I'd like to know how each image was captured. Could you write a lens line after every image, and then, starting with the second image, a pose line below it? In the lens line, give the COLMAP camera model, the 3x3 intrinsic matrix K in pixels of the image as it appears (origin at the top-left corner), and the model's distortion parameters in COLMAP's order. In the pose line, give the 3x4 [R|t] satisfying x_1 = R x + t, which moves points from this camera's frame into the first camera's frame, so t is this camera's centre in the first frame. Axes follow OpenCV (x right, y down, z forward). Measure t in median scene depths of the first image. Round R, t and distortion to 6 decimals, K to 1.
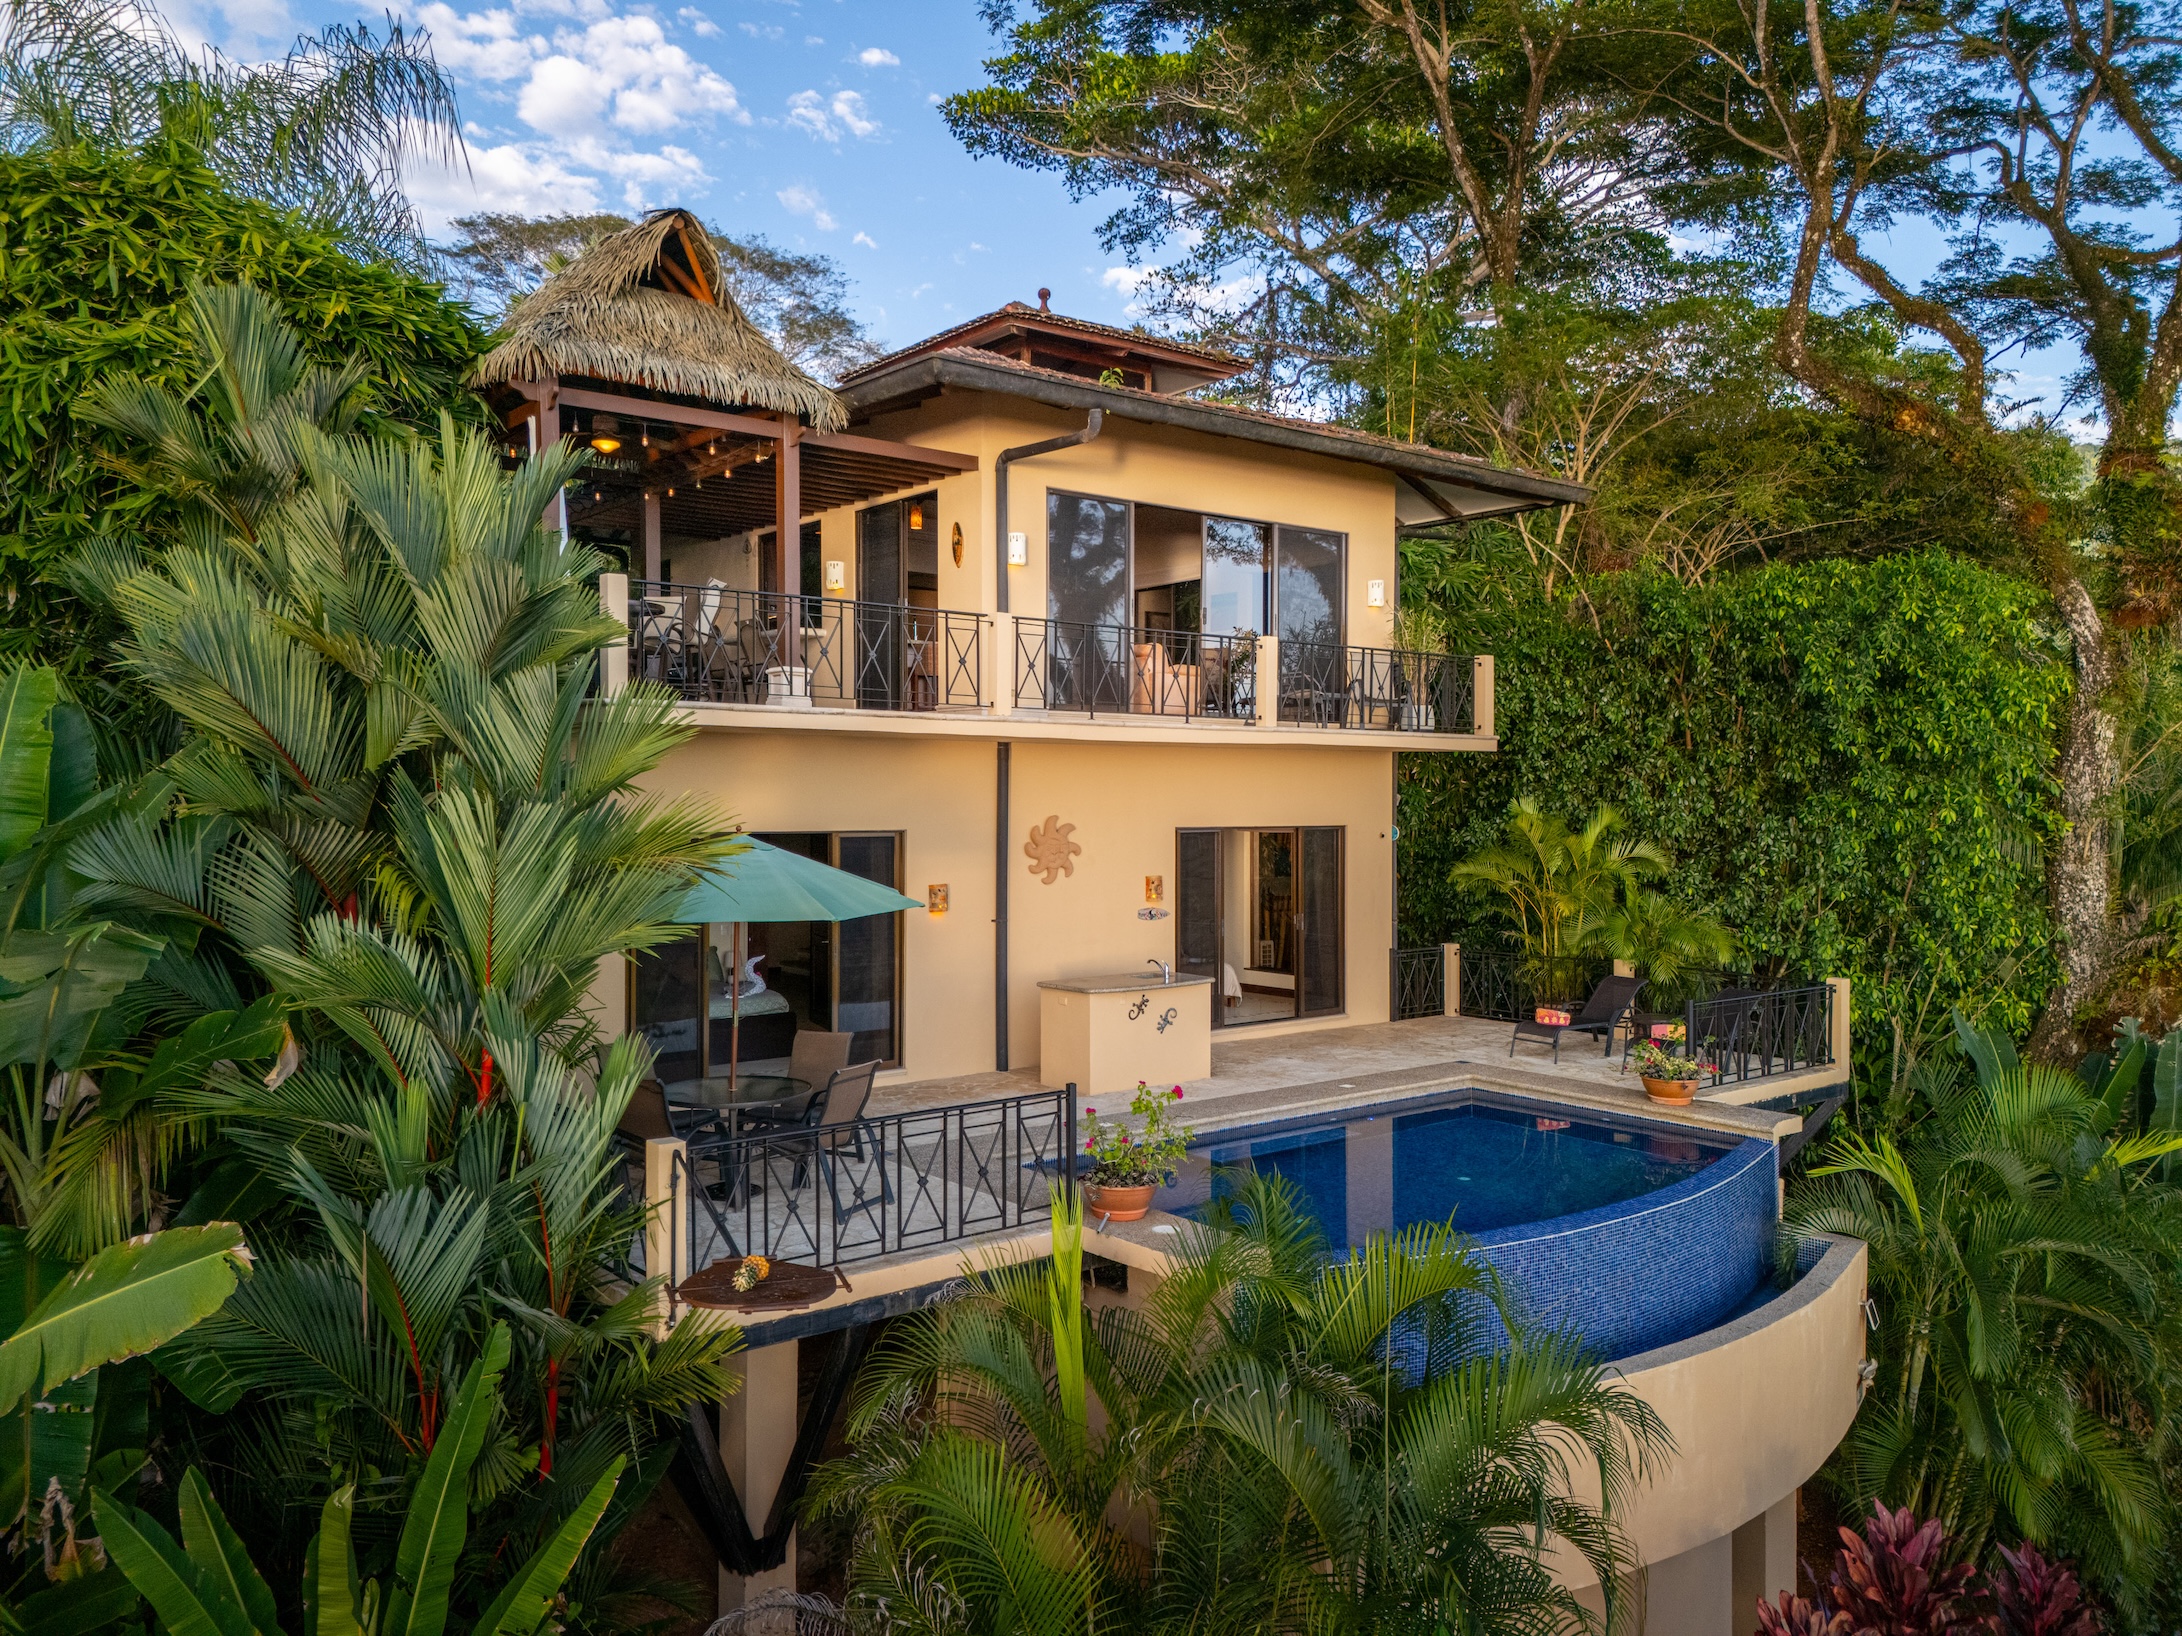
lens RADIAL K [[1586.7, 0, 1092.6], [0, 1586.7, 810.5], [0, 0, 1]] dist [0.052535, -0.001516]
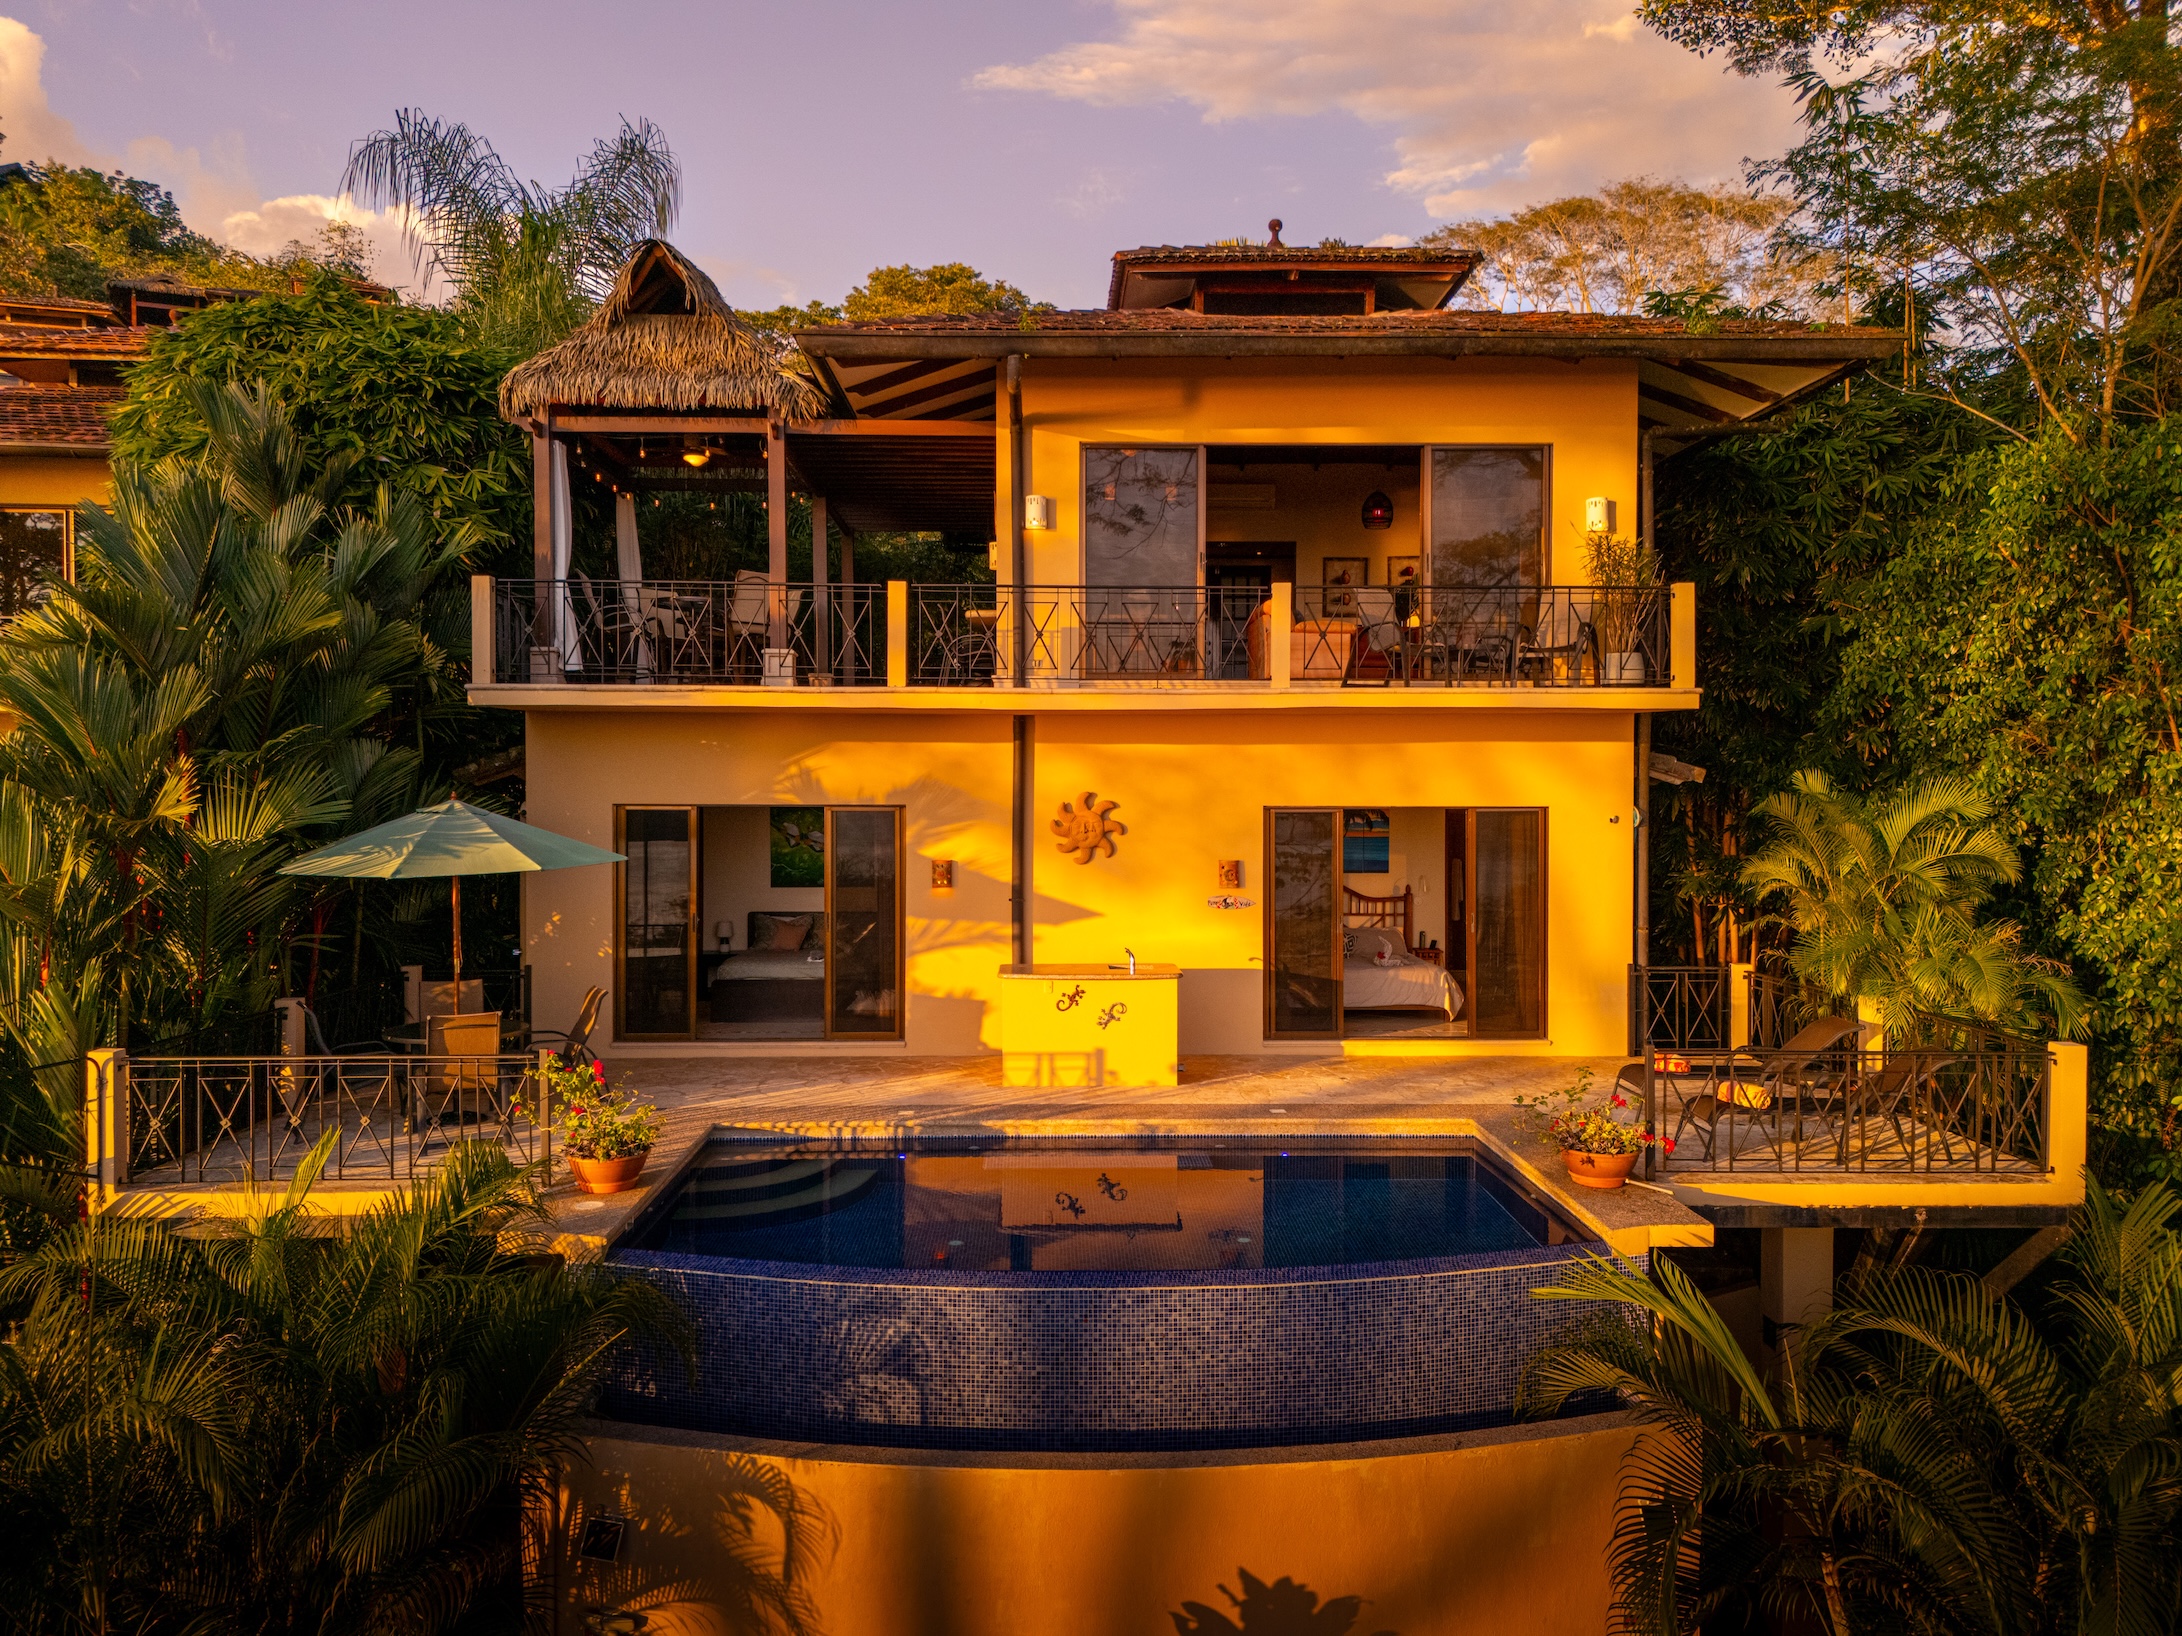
lens RADIAL K [[1586.7, 0, 1091.9], [0, 1586.7, 815.6], [0, 0, 1]] dist [0.052535, -0.001516]
pose [[0.798492, 0.006634, -0.601969, 0.516212], [-0.004567, 0.999977, 0.004963, 0.011906], [0.601988, -0.001214, 0.798504, 0.239078]]
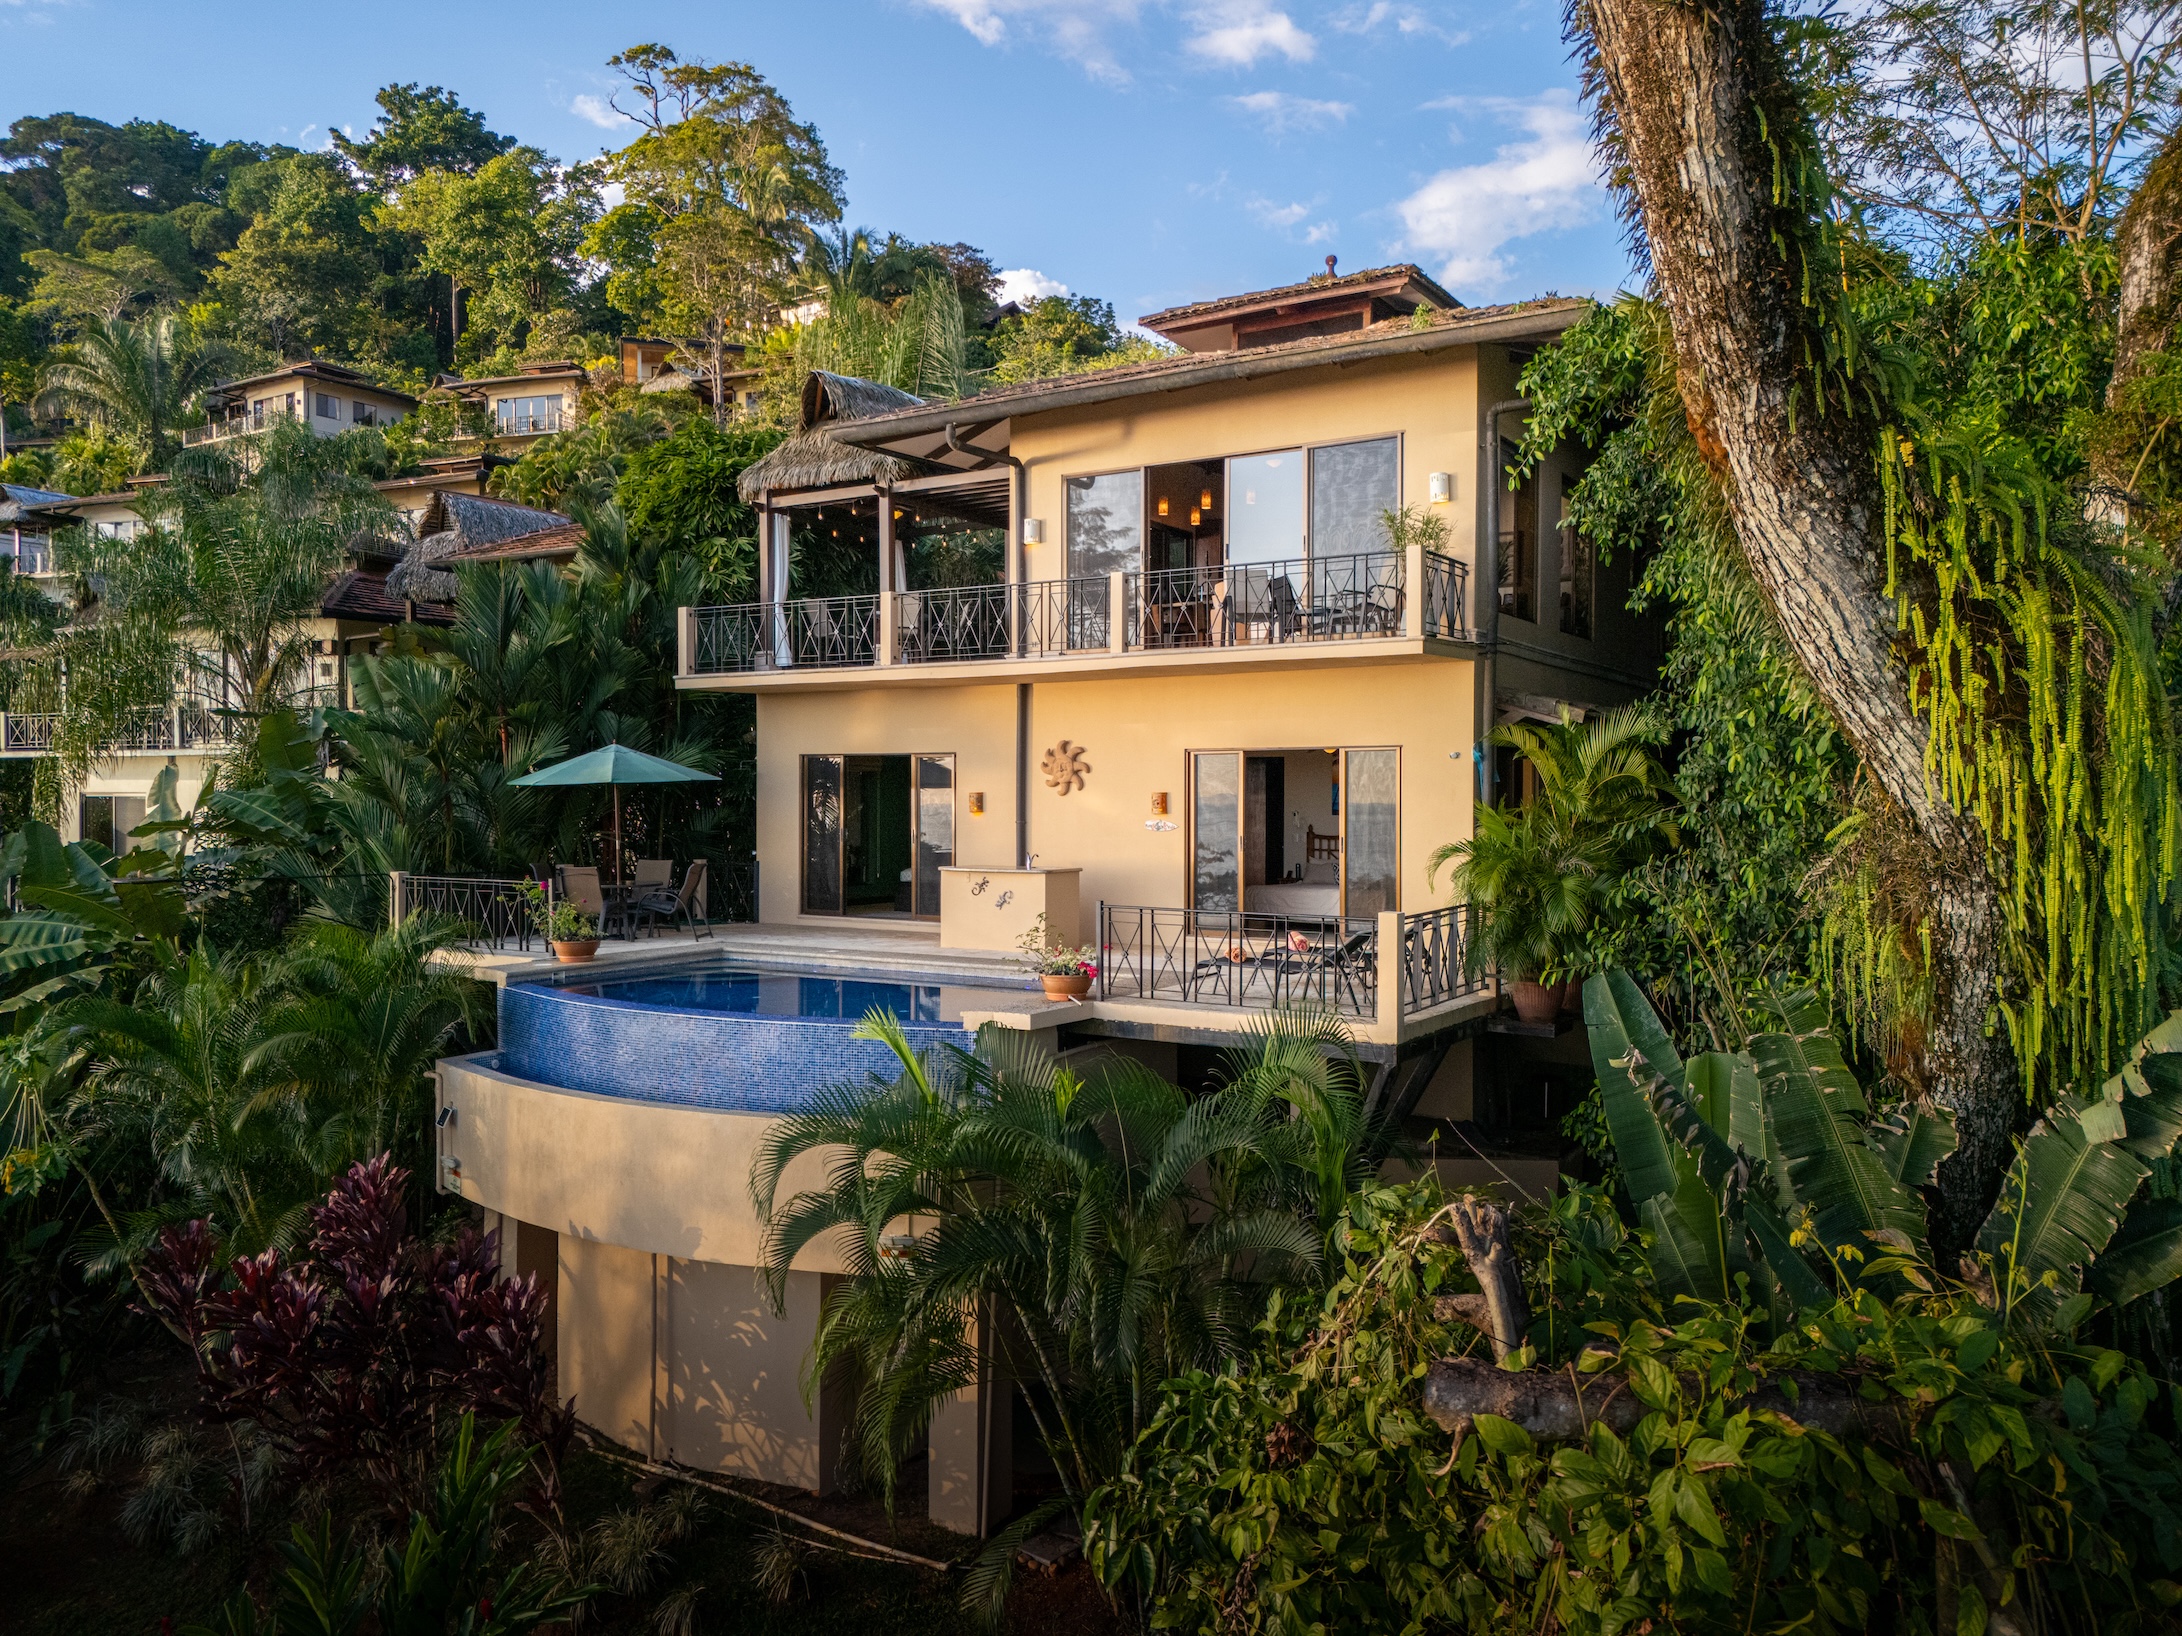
lens RADIAL K [[1586.7, 0, 1095.0], [0, 1586.7, 815.9], [0, 0, 1]] dist [0.052535, -0.001516]
pose [[0.334051, 0.008603, -0.942516, 1.092925], [-0.010758, 0.999928, 0.005314, 0.052587], [0.942494, 0.008364, 0.334119, 0.580445]]
